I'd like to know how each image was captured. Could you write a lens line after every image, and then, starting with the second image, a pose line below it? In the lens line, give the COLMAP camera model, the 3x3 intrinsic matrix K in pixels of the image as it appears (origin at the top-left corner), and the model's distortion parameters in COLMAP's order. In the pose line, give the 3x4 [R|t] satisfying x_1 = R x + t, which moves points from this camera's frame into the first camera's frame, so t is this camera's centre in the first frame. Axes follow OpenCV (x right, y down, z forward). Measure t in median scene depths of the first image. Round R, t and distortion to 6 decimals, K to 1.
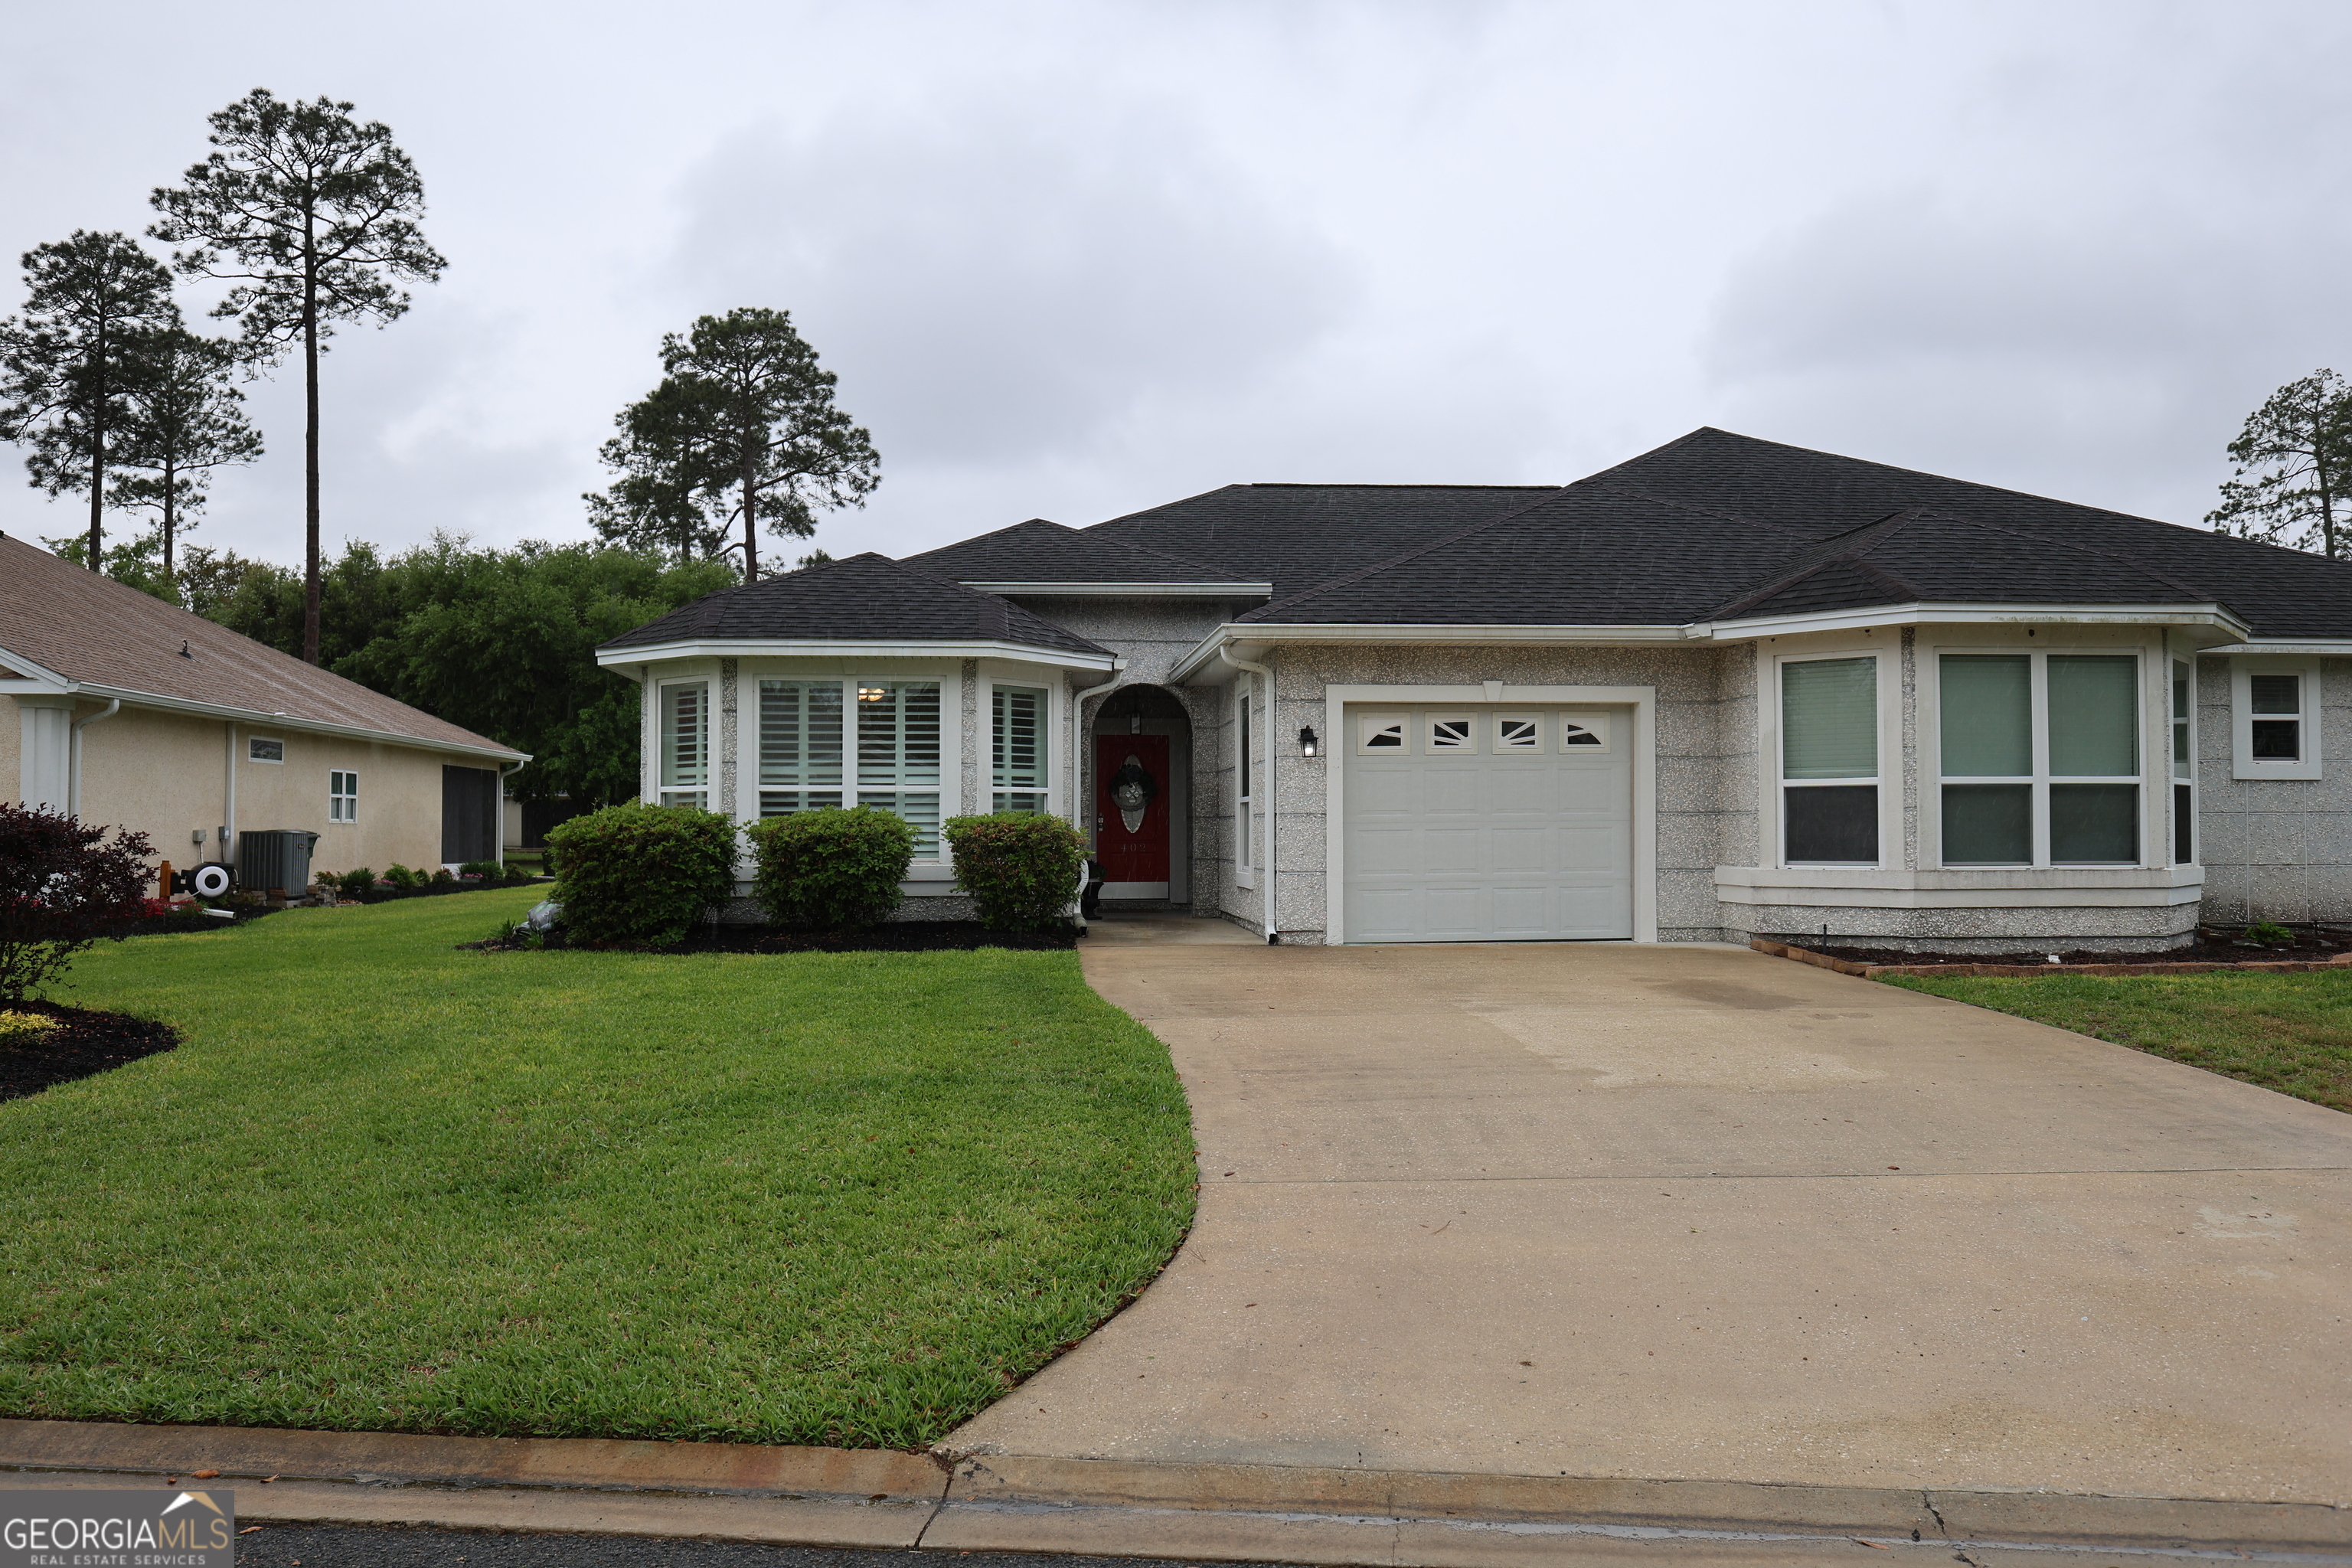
lens RADIAL K [[1786.0, 0, 1176.0], [0, 1786.0, 784.0], [0, 0, 1]] dist [-0.063984, 0.055560]
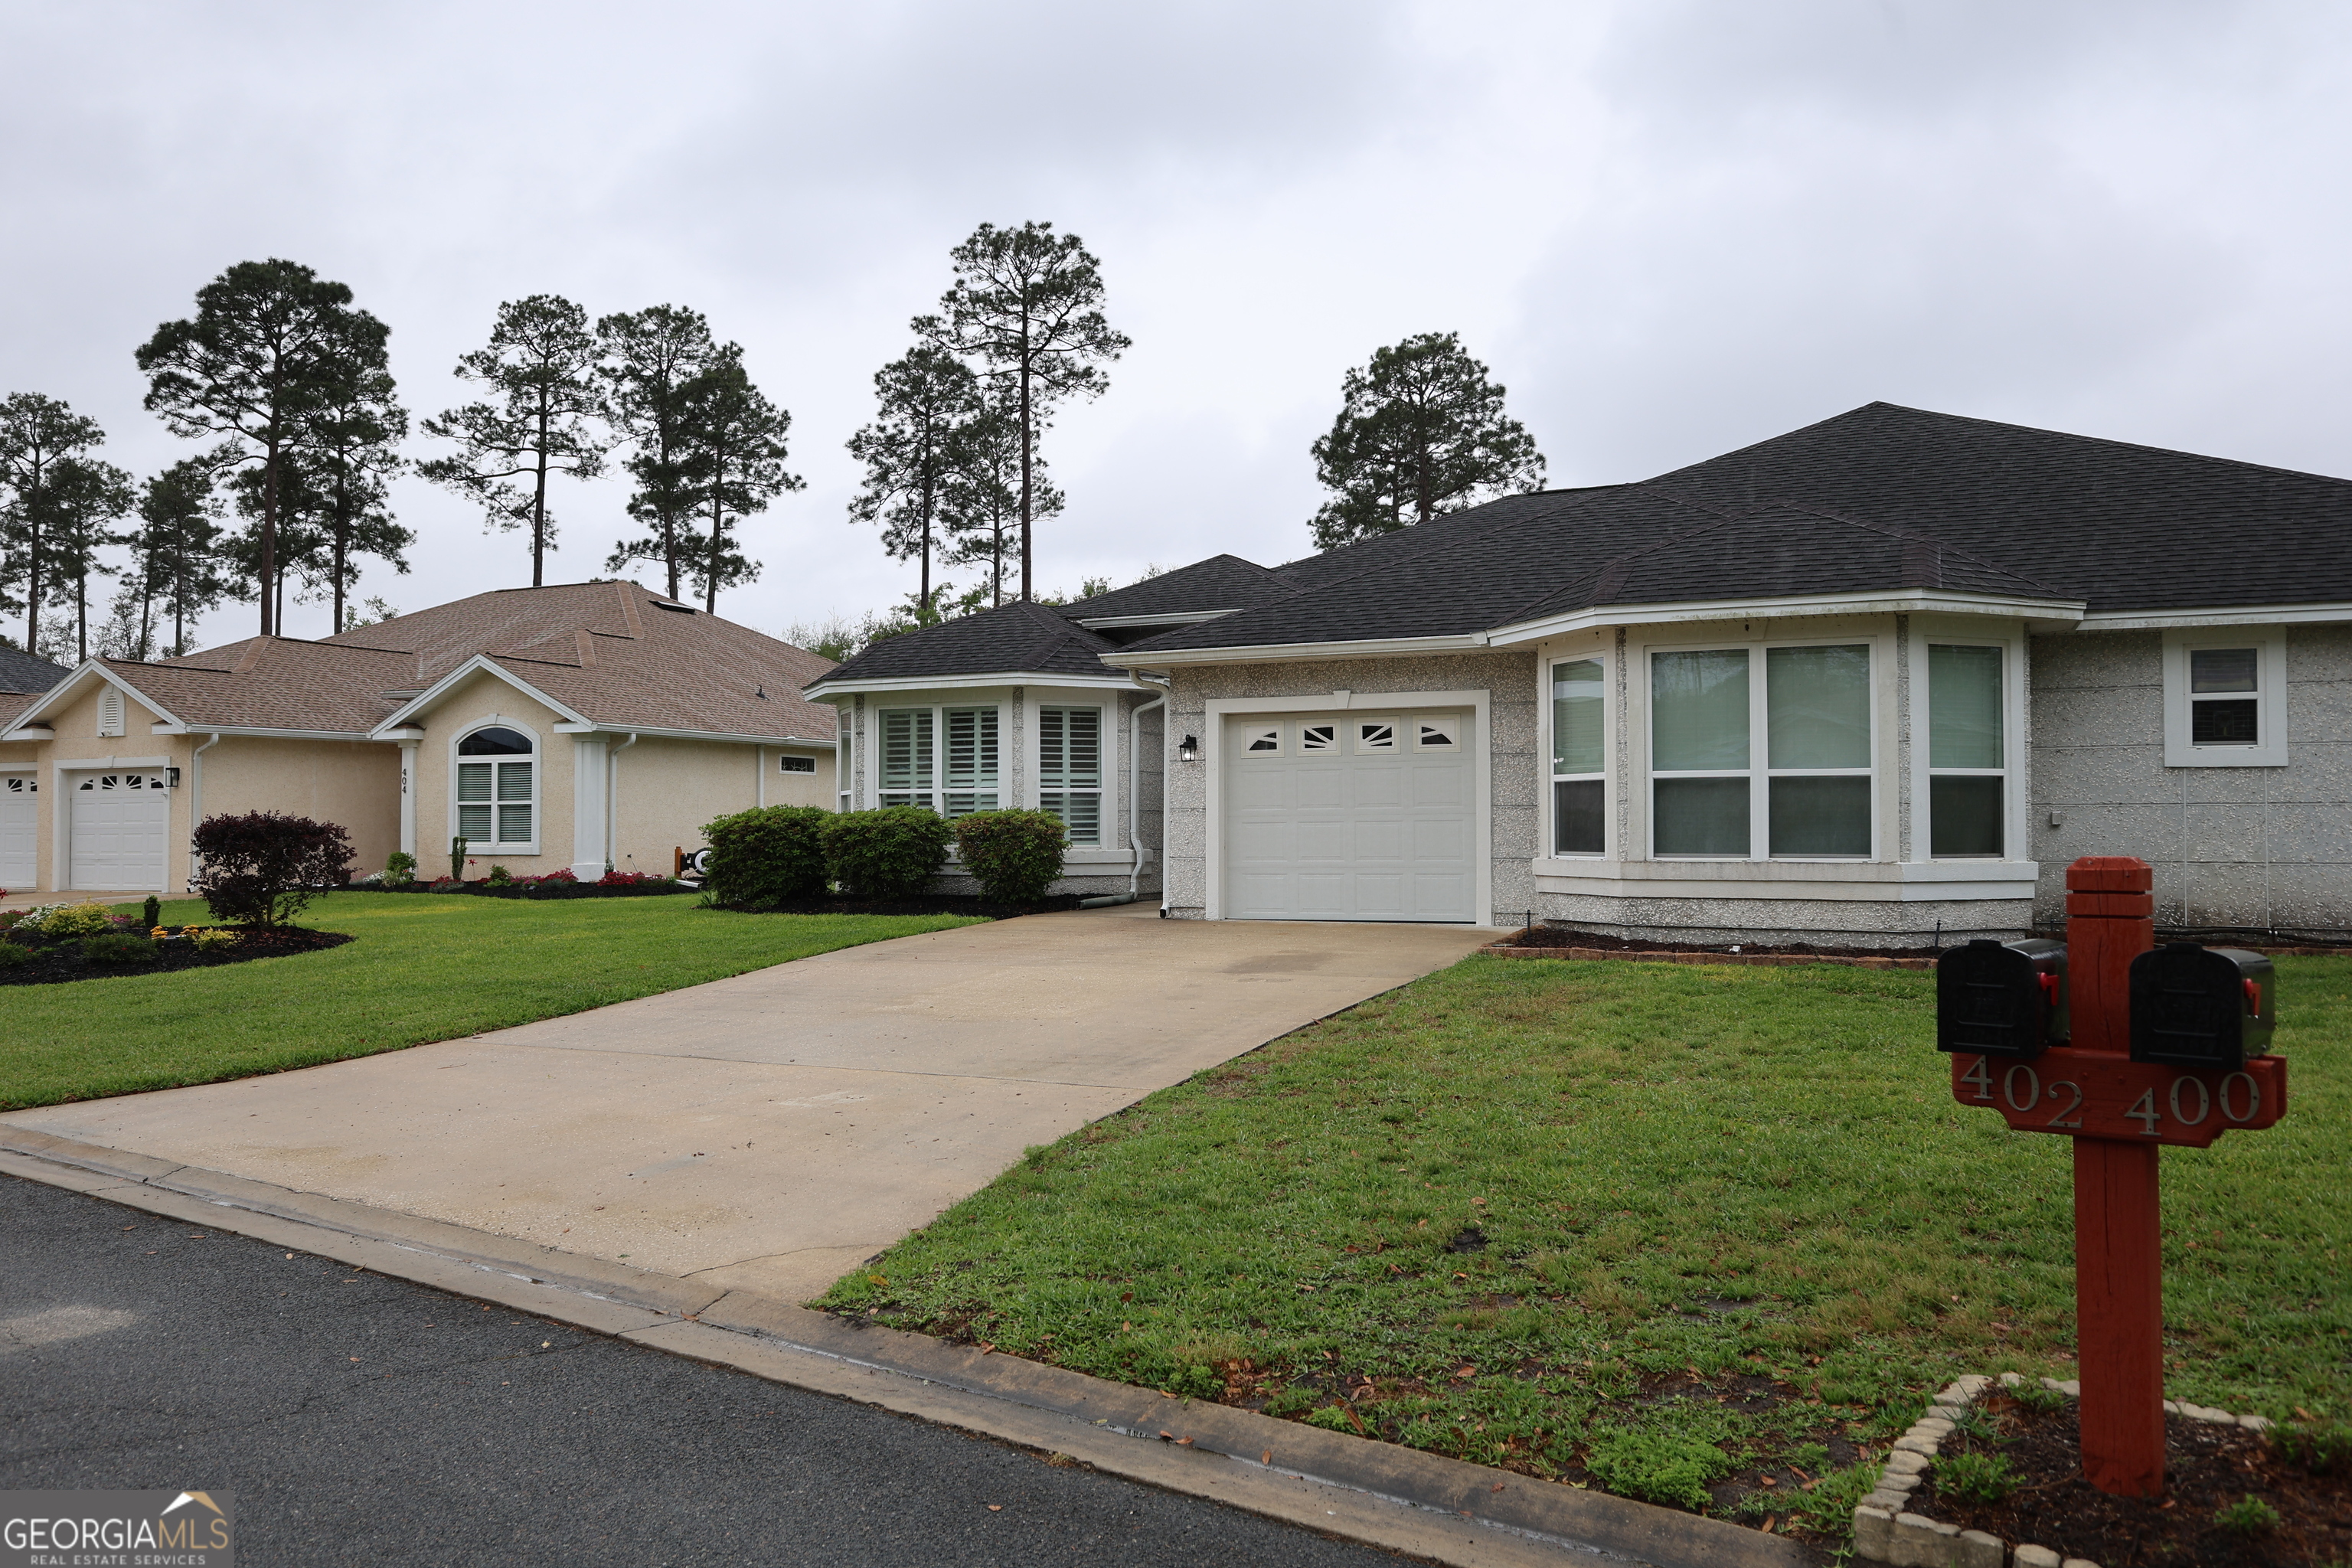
lens RADIAL K [[1739.0, 0, 1172.5], [0, 1739.0, 870.1], [0, 0, 1]] dist [-0.137877, 0.153054]
pose [[0.874338, 0.011591, -0.485178, 0.607124], [0.014225, 0.998673, 0.049494, -0.000088], [0.485108, -0.050176, 0.873013, -0.017107]]
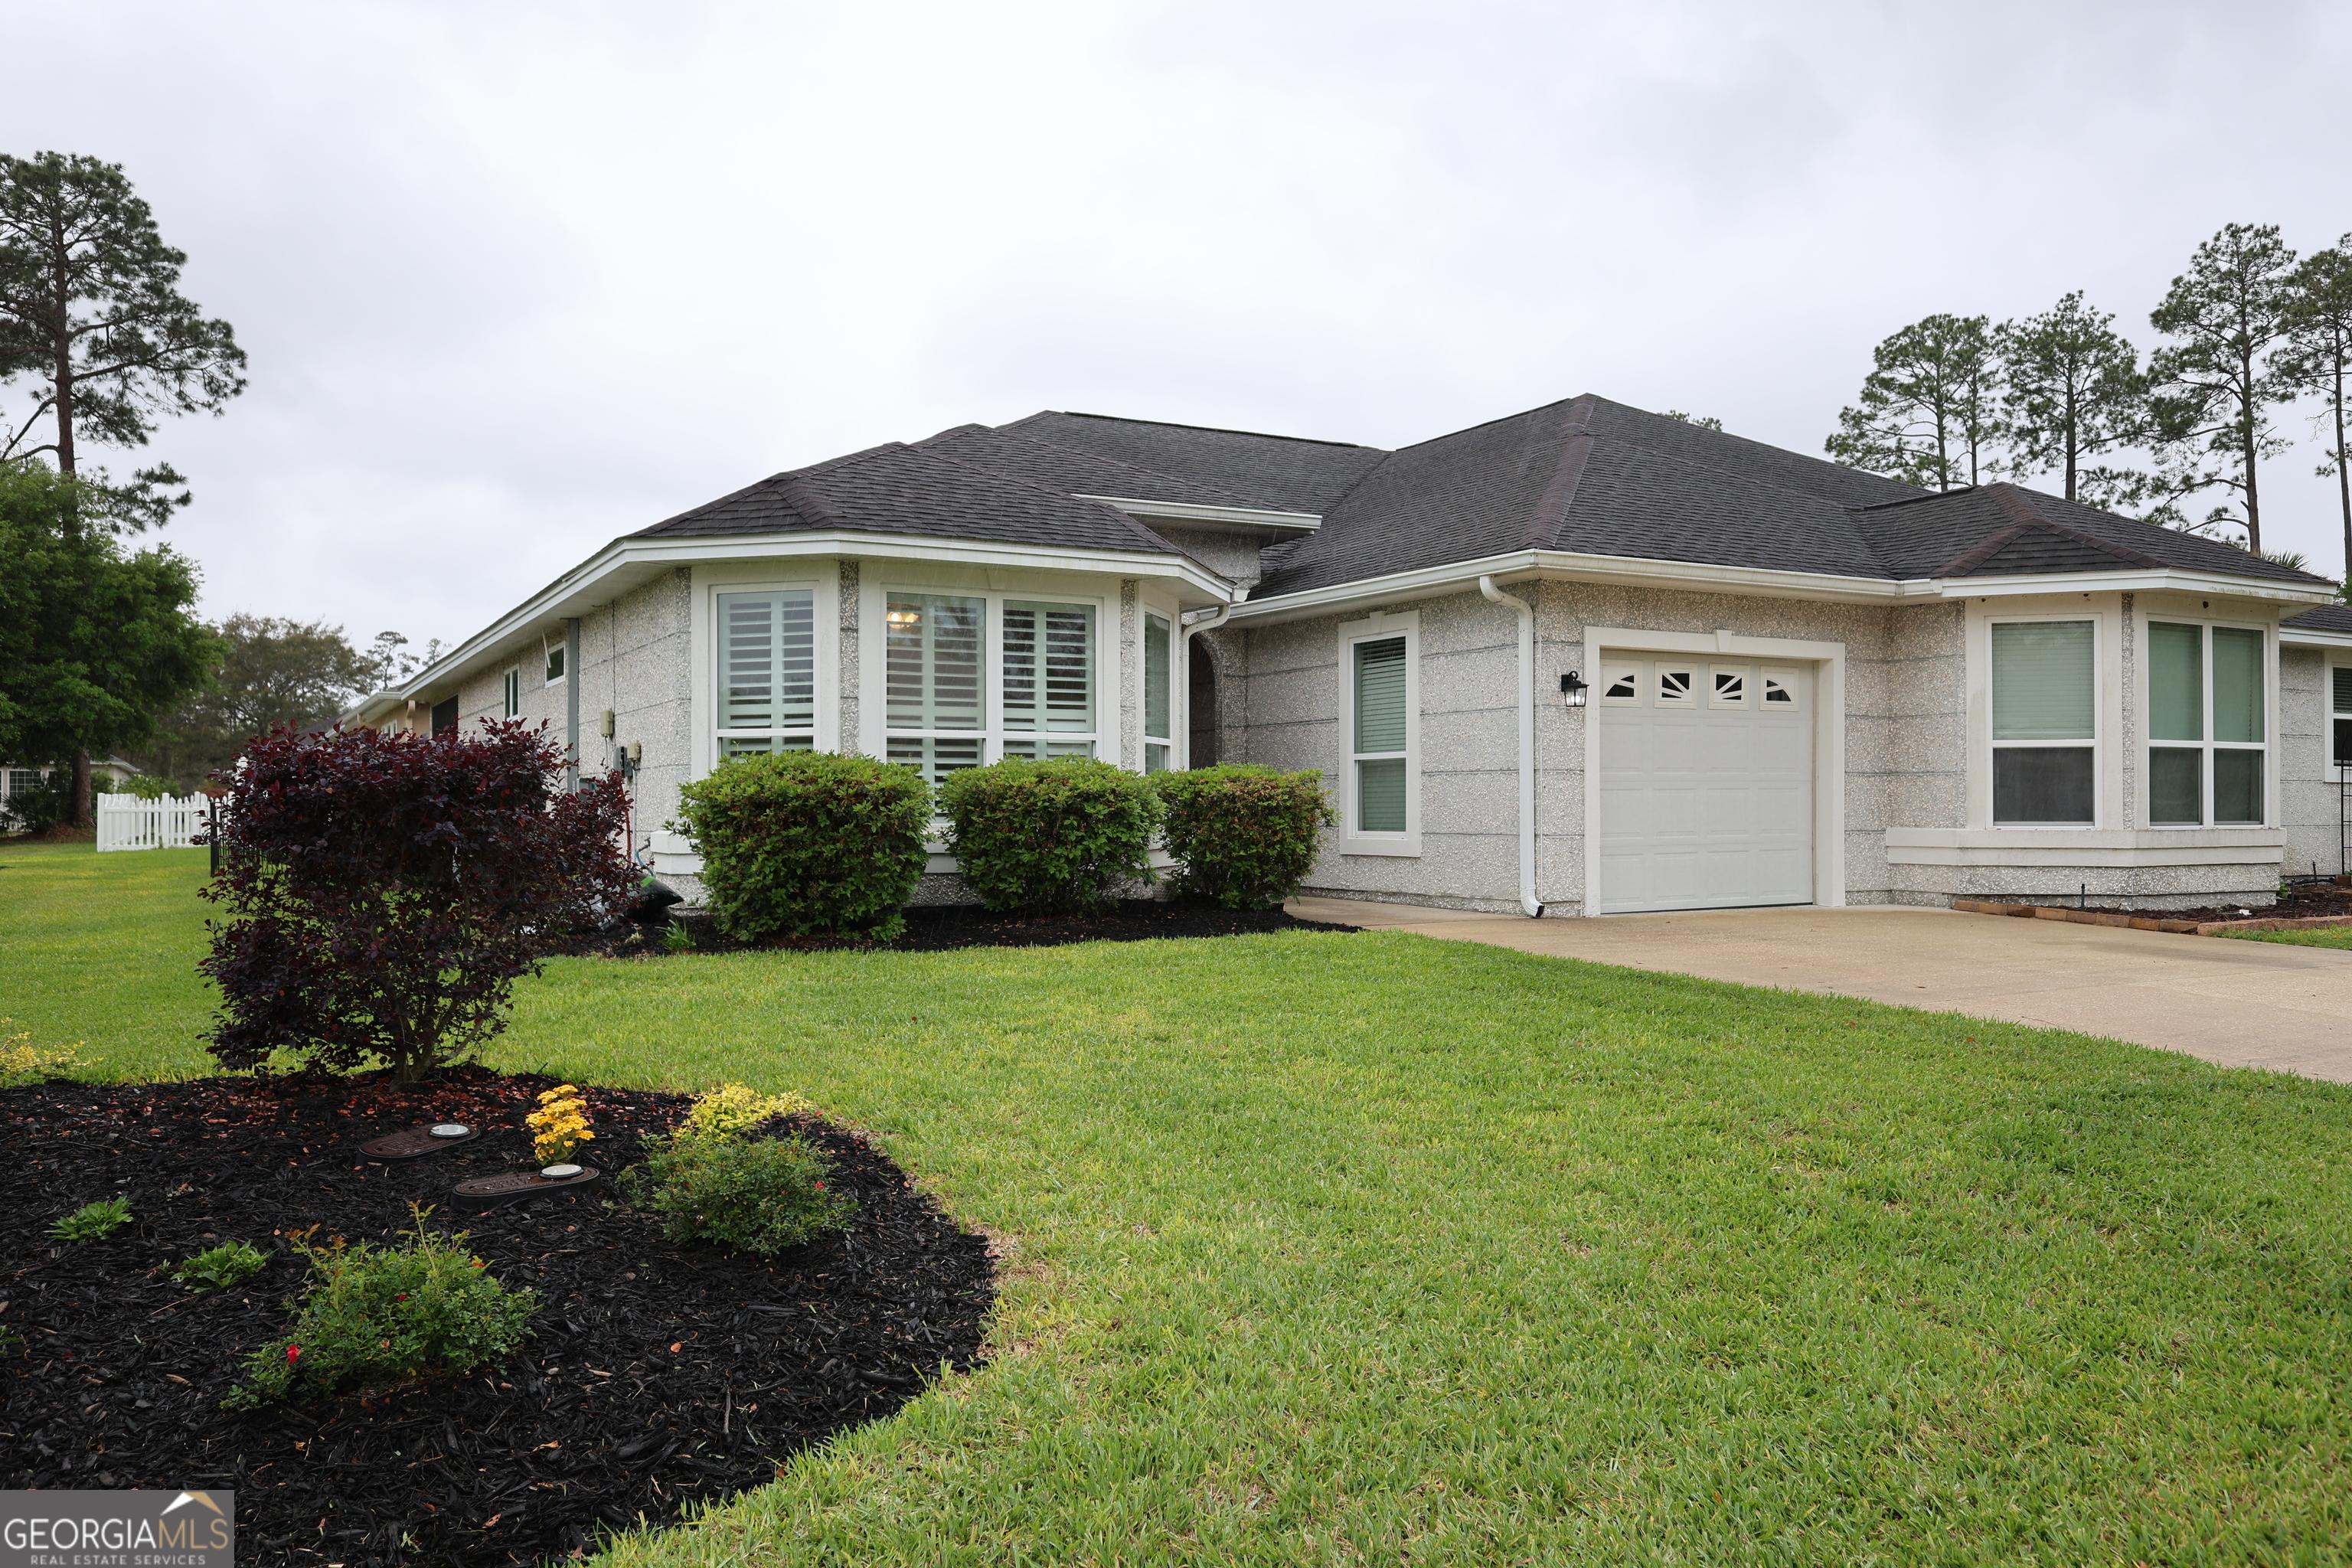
lens RADIAL K [[1786.0, 0, 1176.0], [0, 1786.0, 784.0], [0, 0, 1]] dist [-0.063984, 0.055560]
pose [[0.913629, 0.006139, 0.406503, -0.453119], [-0.011927, 0.999860, 0.011706, 0.014984], [-0.406374, -0.015543, 0.913575, 0.261061]]
